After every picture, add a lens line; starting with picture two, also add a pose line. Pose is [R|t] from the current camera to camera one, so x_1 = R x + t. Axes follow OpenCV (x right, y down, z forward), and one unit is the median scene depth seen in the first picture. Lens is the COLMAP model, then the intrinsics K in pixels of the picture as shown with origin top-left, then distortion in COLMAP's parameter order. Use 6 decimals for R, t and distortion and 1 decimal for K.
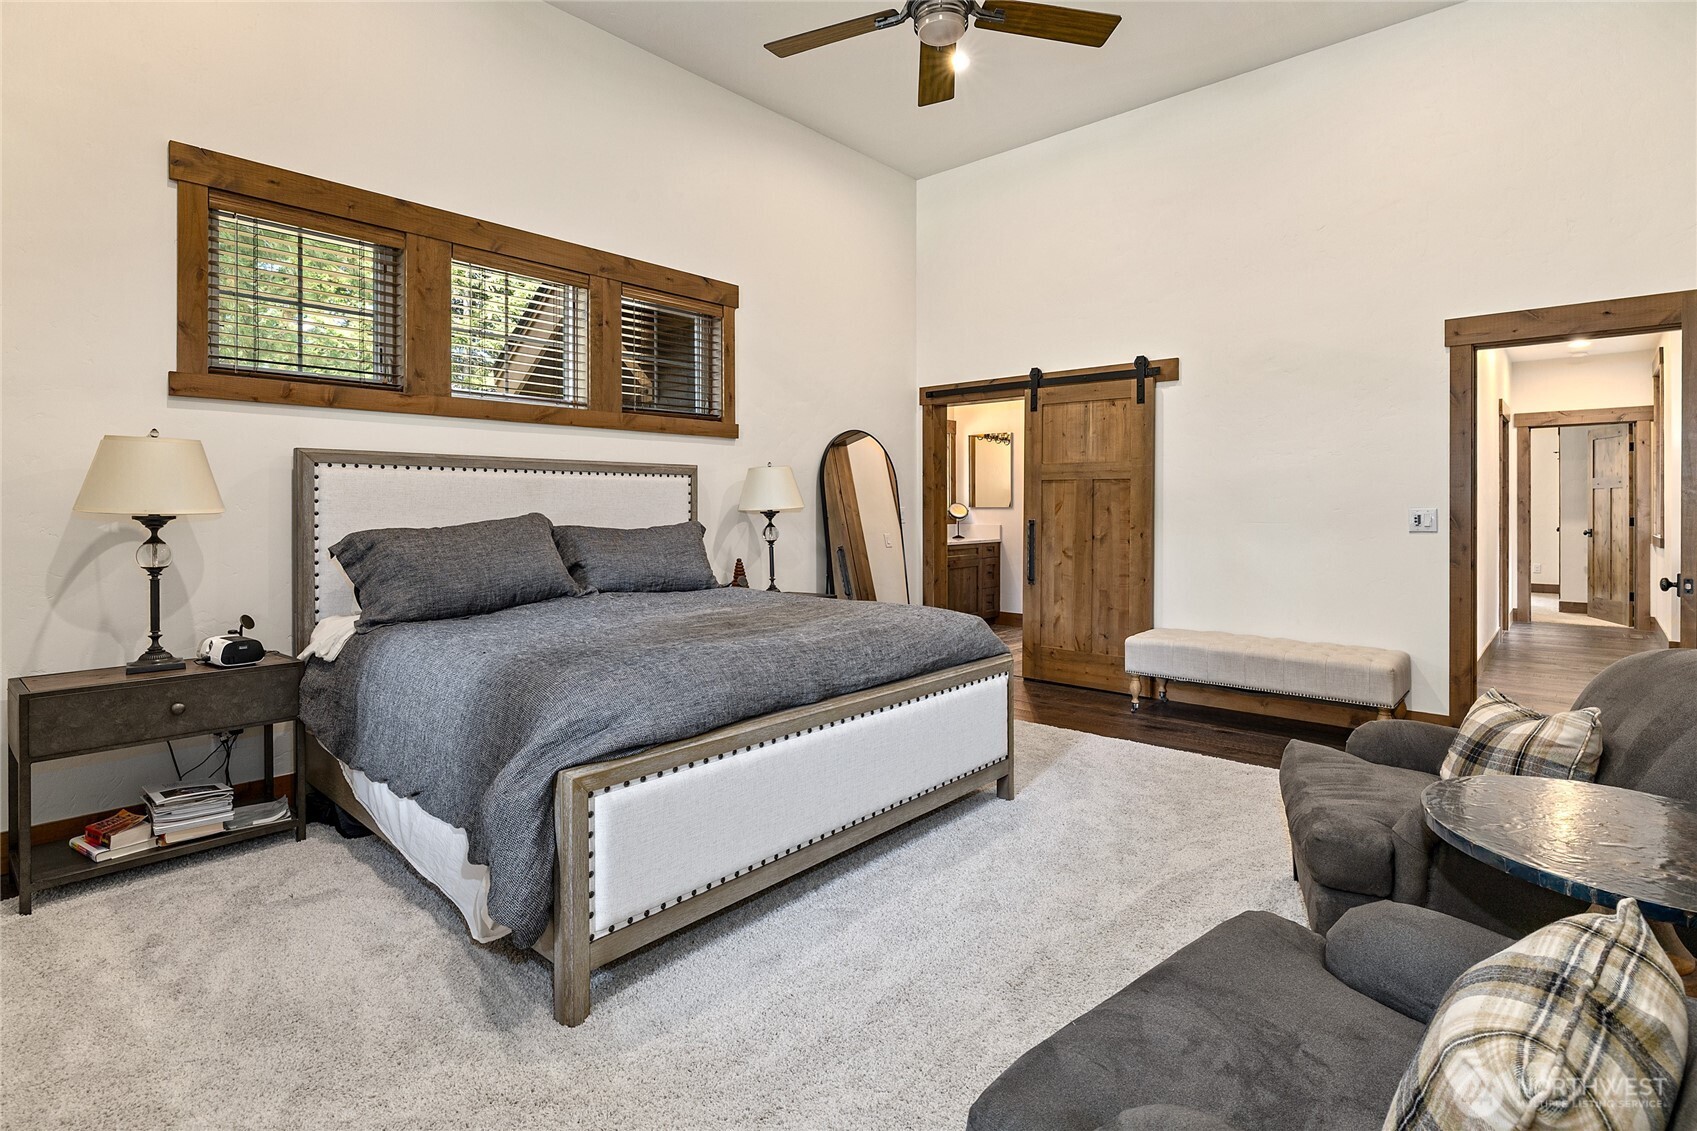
lens RADIAL K [[845.2, 0, 872.3], [0, 845.2, 486.3], [0, 0, 1]] dist [-0.002846, 0.000767]
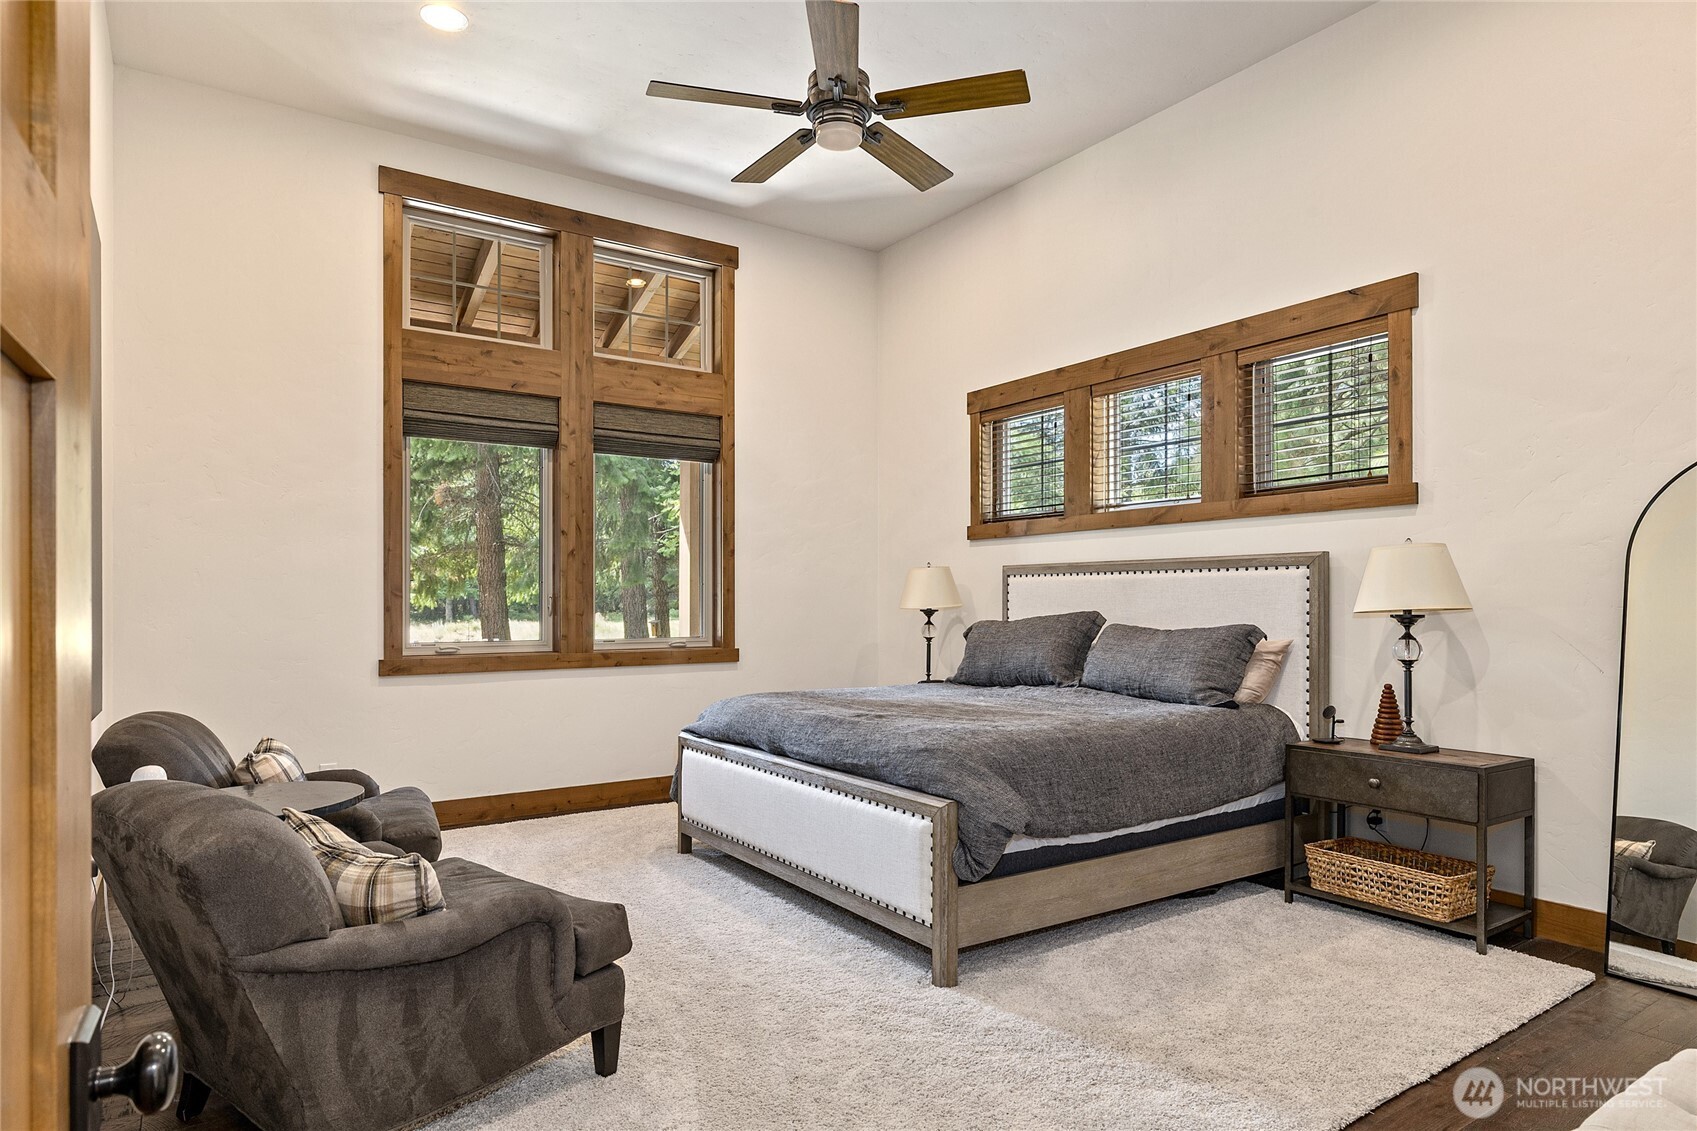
lens RADIAL K [[982.3, 0, 884.1], [0, 982.3, 620.2], [0, 0, 1]] dist [-0.000292, -0.000058]
pose [[-0.254241, 0.017110, -0.966989, 0.964638], [0.019623, 0.999729, 0.012530, 0.022974], [0.966942, -0.015790, -0.254508, 1.101645]]
